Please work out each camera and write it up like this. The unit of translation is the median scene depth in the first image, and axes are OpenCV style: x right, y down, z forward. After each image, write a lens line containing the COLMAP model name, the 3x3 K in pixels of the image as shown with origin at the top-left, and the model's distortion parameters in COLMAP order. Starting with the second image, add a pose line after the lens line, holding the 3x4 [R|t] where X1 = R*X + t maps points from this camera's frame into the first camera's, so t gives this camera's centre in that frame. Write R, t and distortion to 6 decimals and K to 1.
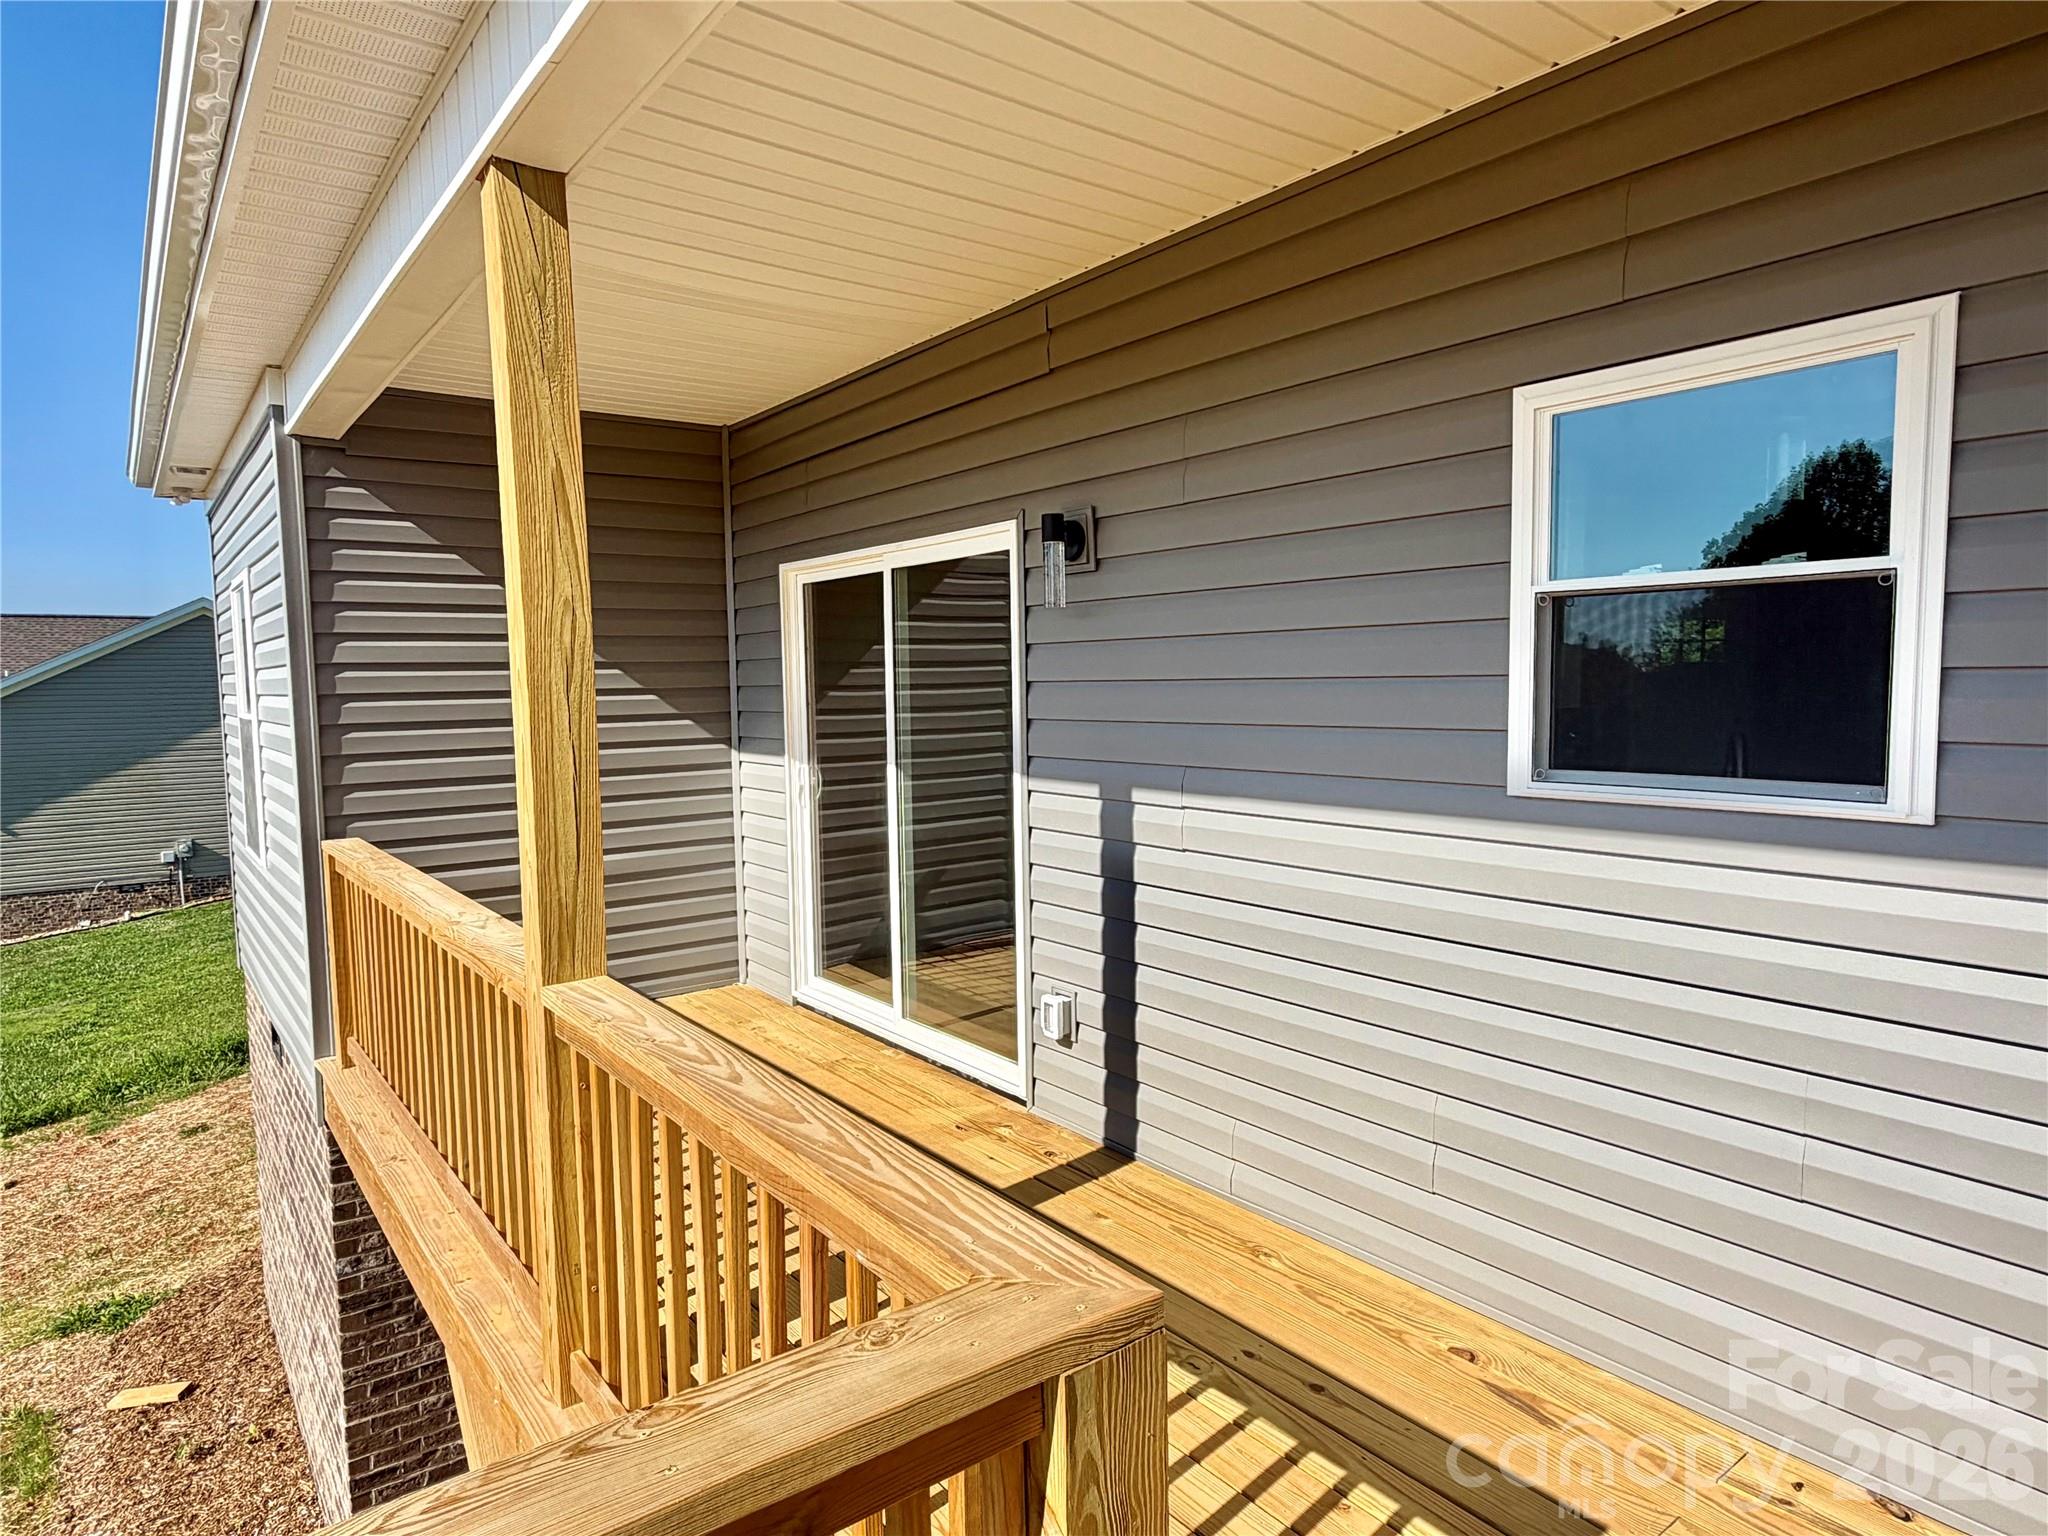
lens RADIAL K [[1206.8, 0, 1018.6], [0, 1206.8, 768.5], [0, 0, 1]] dist [0.002129, 0.006274]
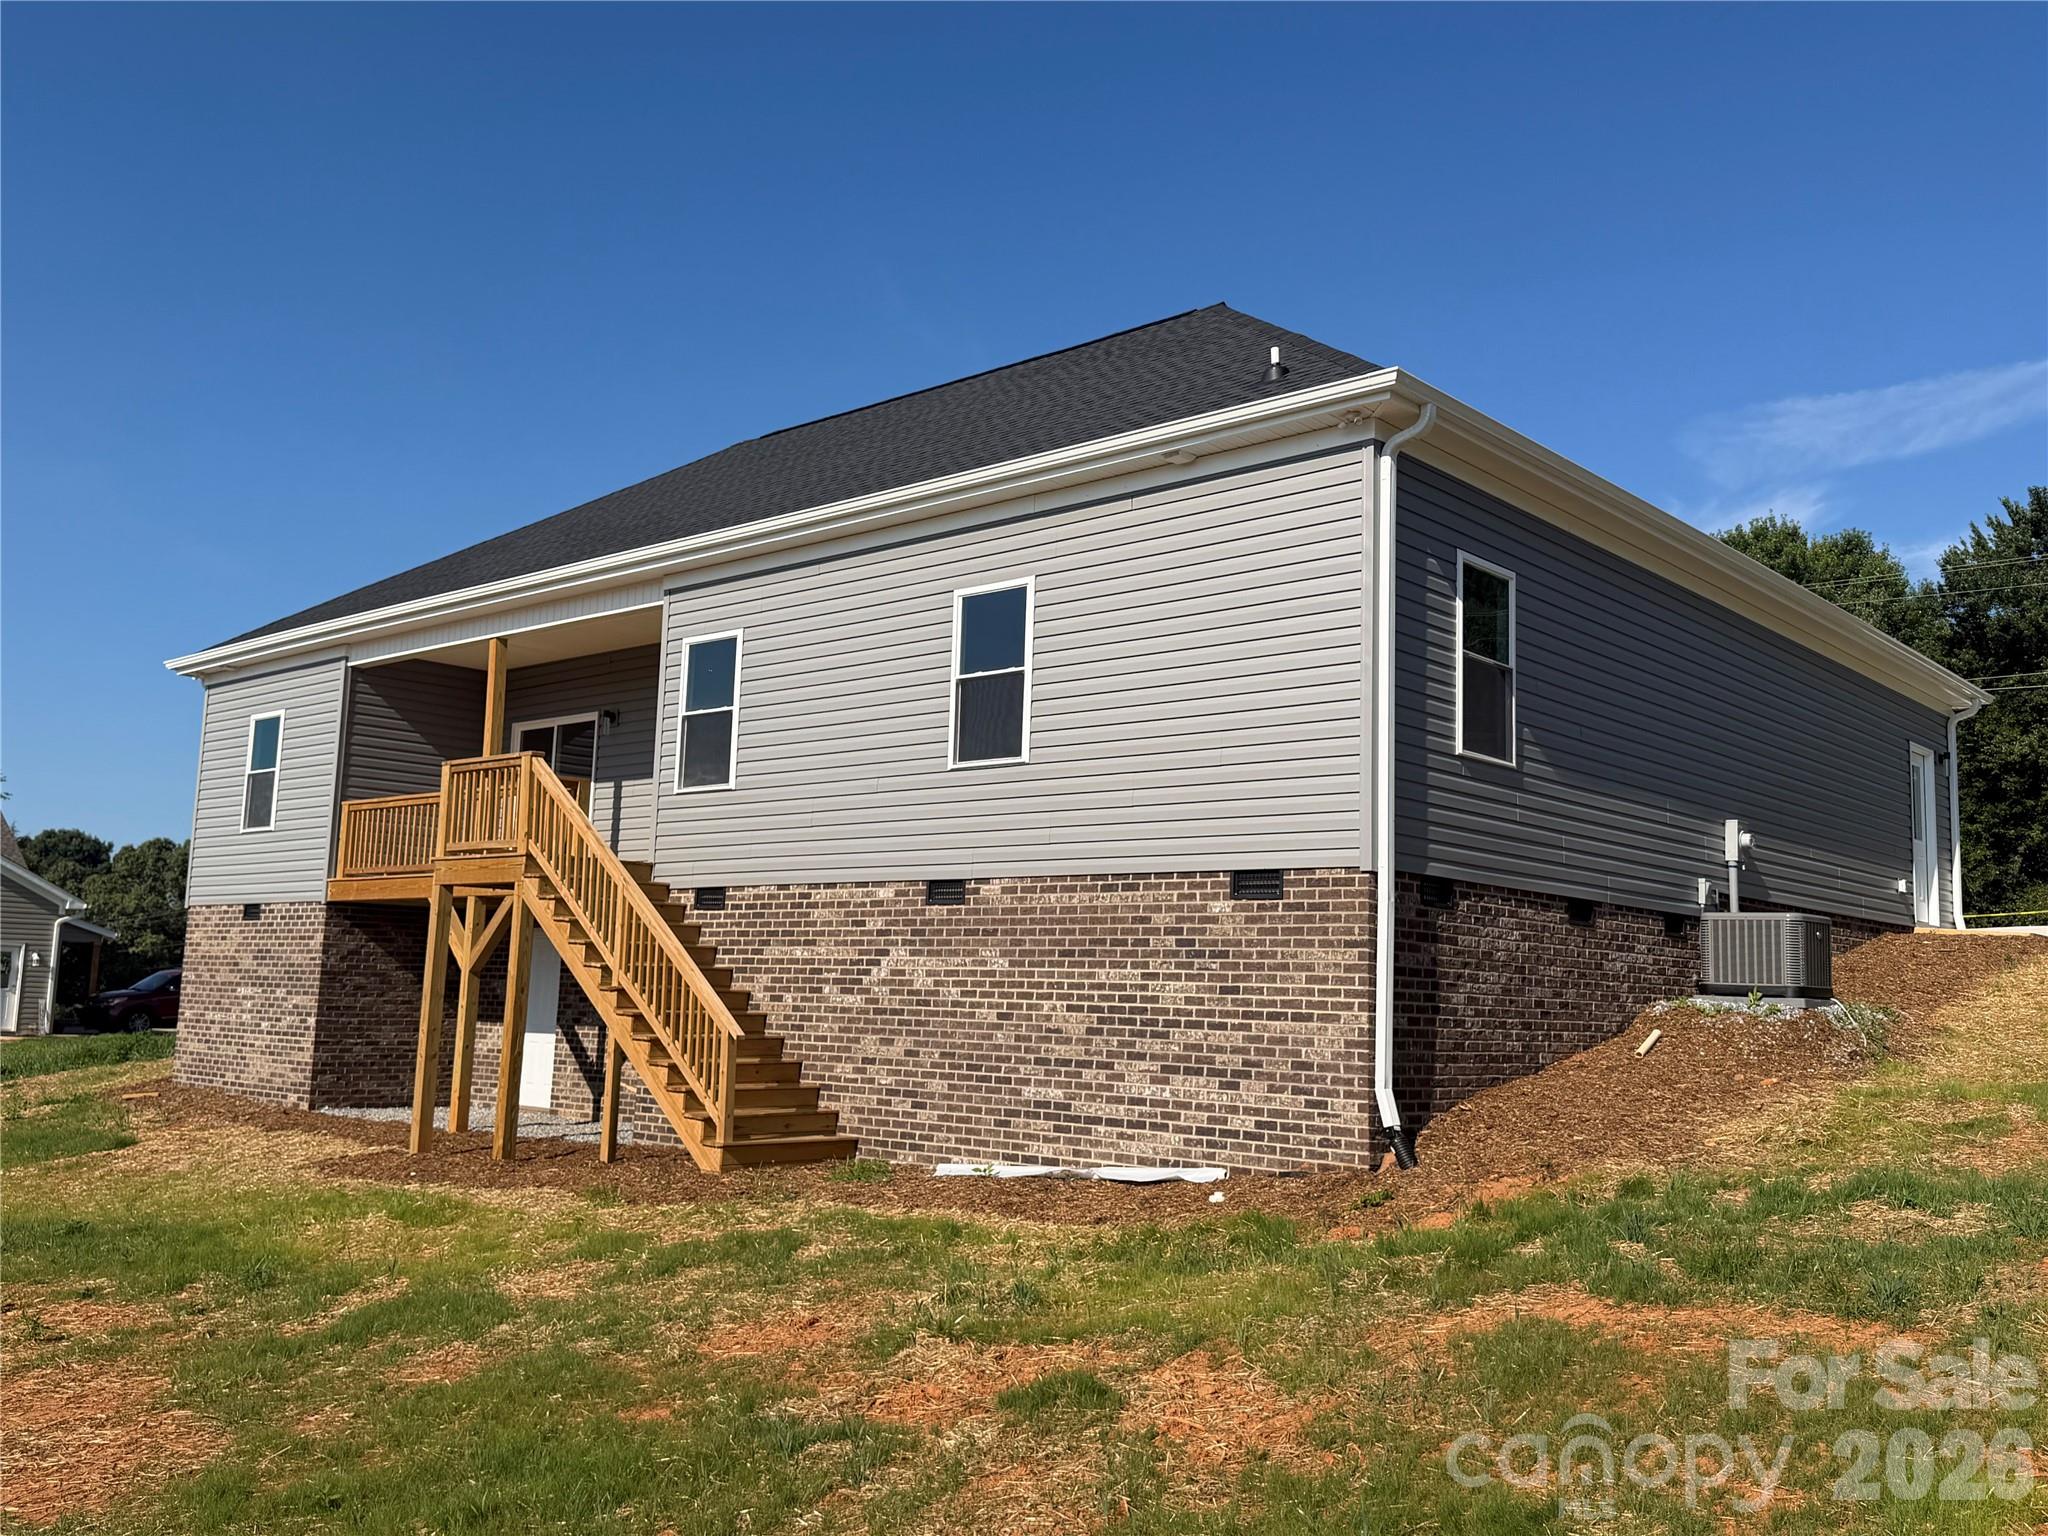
lens RADIAL K [[1816.2, 0, 1011.2], [0, 1816.2, 759.9], [0, 0, 1]] dist [0.108937, -0.052811]
pose [[0.981623, 0.076902, 0.174651, 0.272066], [-0.038451, 0.976142, -0.213700, 1.064117], [-0.186918, 0.203057, 0.961160, -4.487308]]
